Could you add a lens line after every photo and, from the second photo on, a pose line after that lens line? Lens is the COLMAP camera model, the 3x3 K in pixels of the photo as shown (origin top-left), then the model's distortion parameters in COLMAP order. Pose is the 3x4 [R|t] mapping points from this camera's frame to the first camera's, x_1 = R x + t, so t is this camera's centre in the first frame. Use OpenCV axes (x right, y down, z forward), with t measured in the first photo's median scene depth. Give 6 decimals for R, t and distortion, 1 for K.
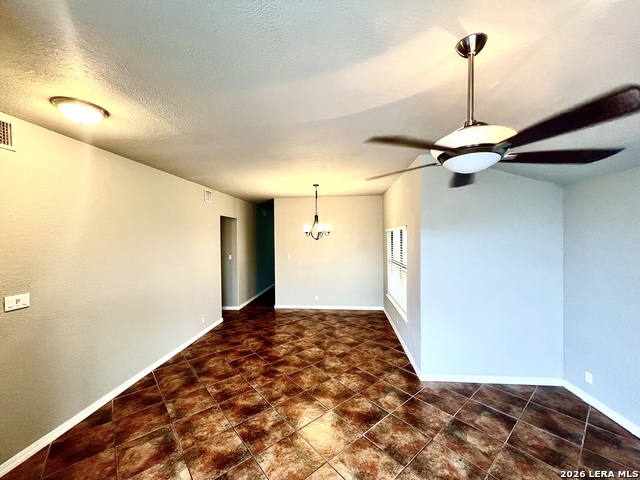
lens RADIAL K [[256.5, 0, 320.0], [0, 256.5, 240.0], [0, 0, 1]] dist [-0.000144, 0.000039]
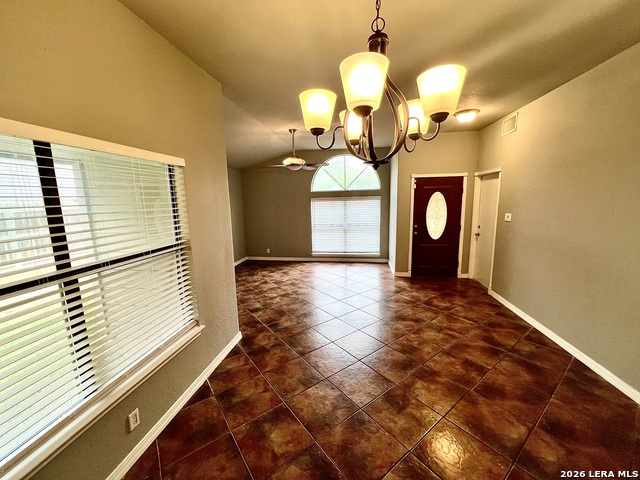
lens RADIAL K [[256.5, 0, 320.0], [0, 256.5, 240.0], [0, 0, 1]] dist [-0.000144, 0.000039]
pose [[-0.997938, 0.021988, 0.060306, 0.029733], [0.031904, 0.985143, 0.168748, 0.030867], [-0.055700, 0.170324, -0.983813, 1.792793]]
